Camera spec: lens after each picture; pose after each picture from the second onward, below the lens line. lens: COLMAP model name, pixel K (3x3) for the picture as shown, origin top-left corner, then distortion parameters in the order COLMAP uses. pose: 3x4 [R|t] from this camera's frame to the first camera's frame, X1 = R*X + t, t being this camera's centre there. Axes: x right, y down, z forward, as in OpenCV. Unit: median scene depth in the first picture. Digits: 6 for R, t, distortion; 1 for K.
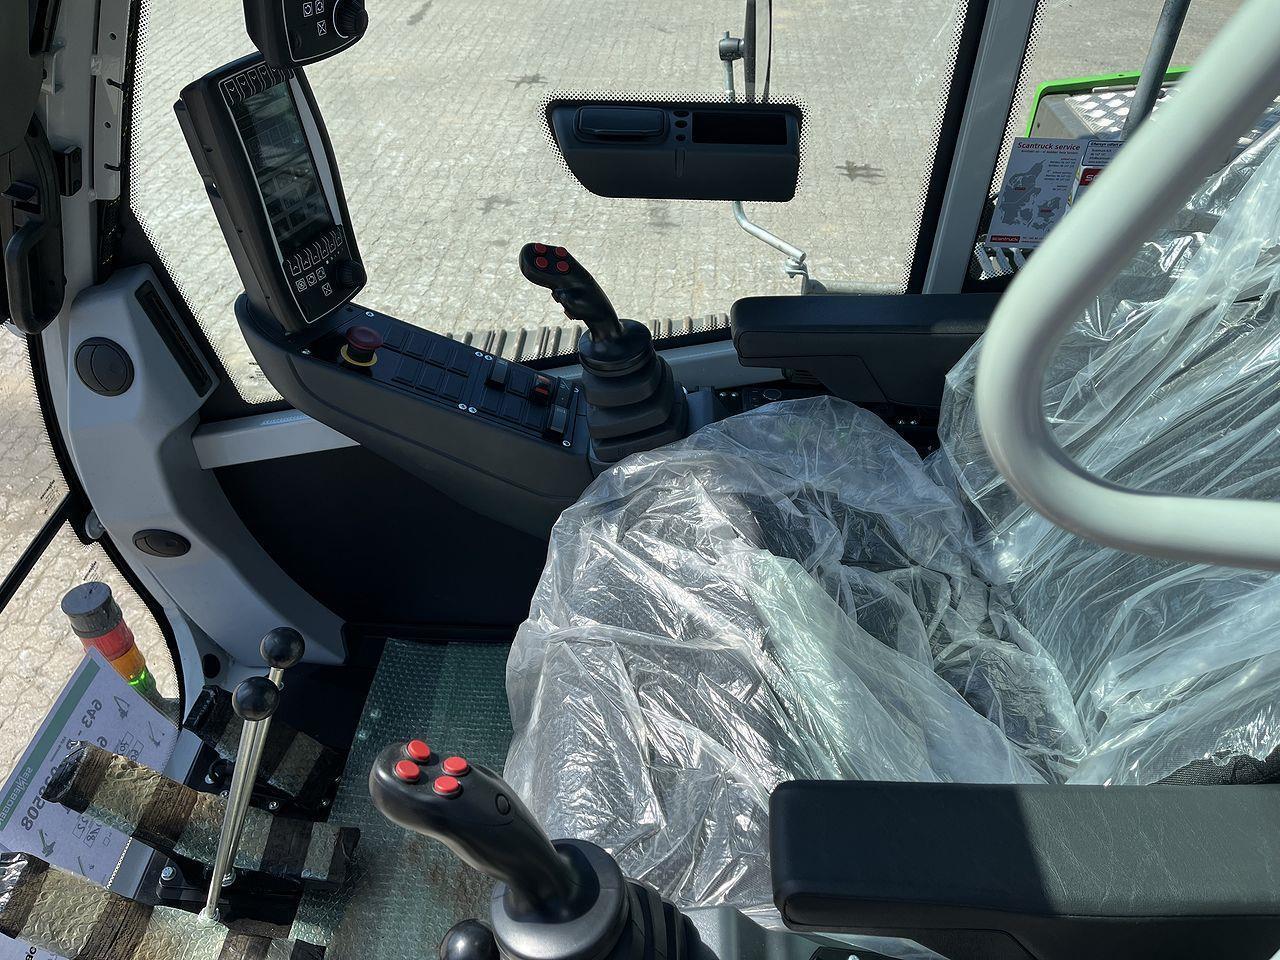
lens RADIAL K [[970.9, 0, 640.0], [0, 970.9, 480.0], [0, 0, 1]] dist [0.050203, -0.091387]
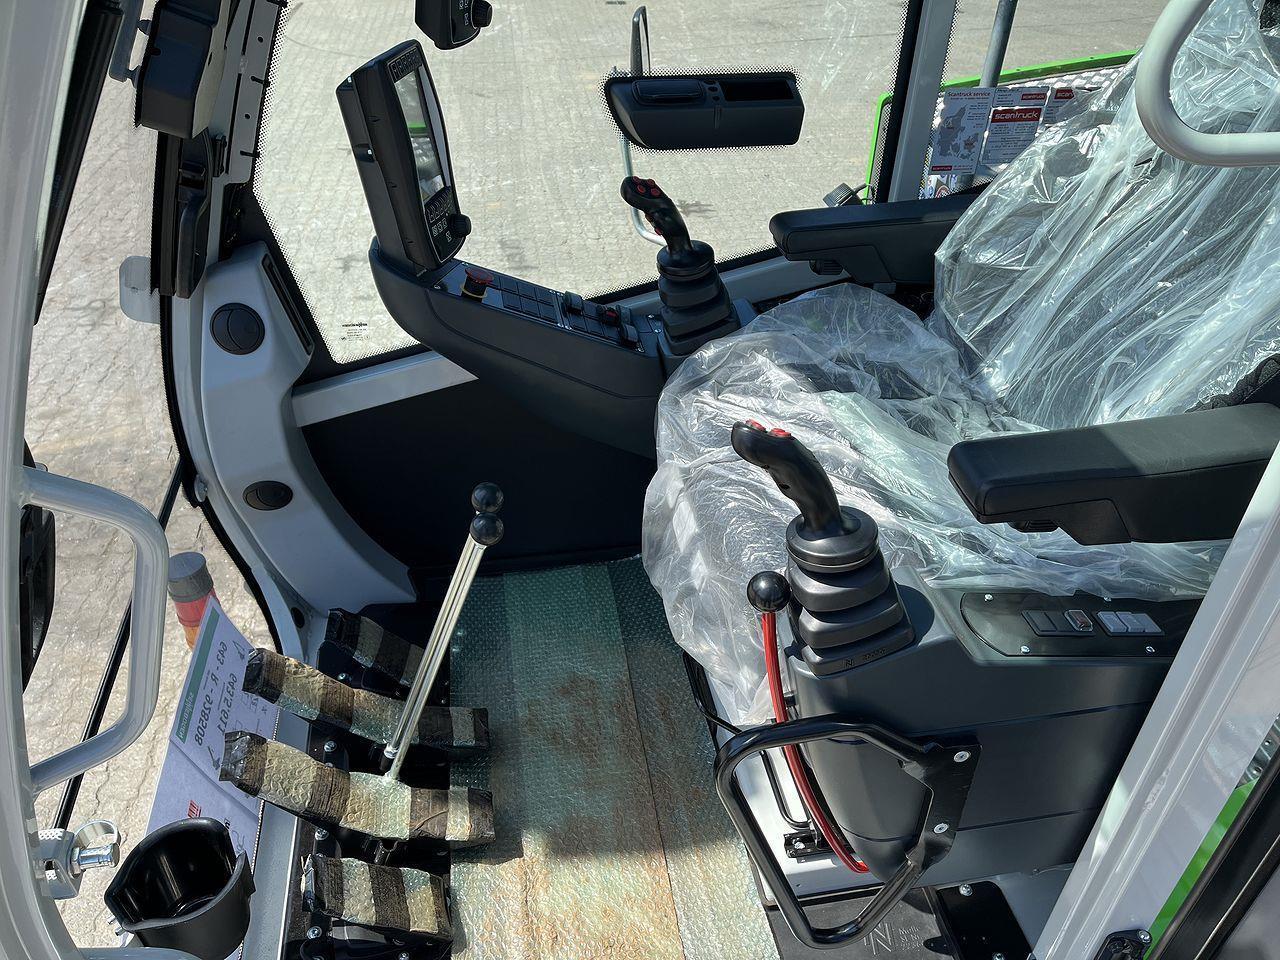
lens RADIAL K [[970.9, 0, 640.0], [0, 970.9, 480.0], [0, 0, 1]] dist [0.050203, -0.091387]
pose [[0.979011, -0.118065, 0.166125, -0.335165], [0.127954, 0.990513, -0.050107, 0.209932], [-0.158633, 0.070312, 0.984831, -0.242049]]
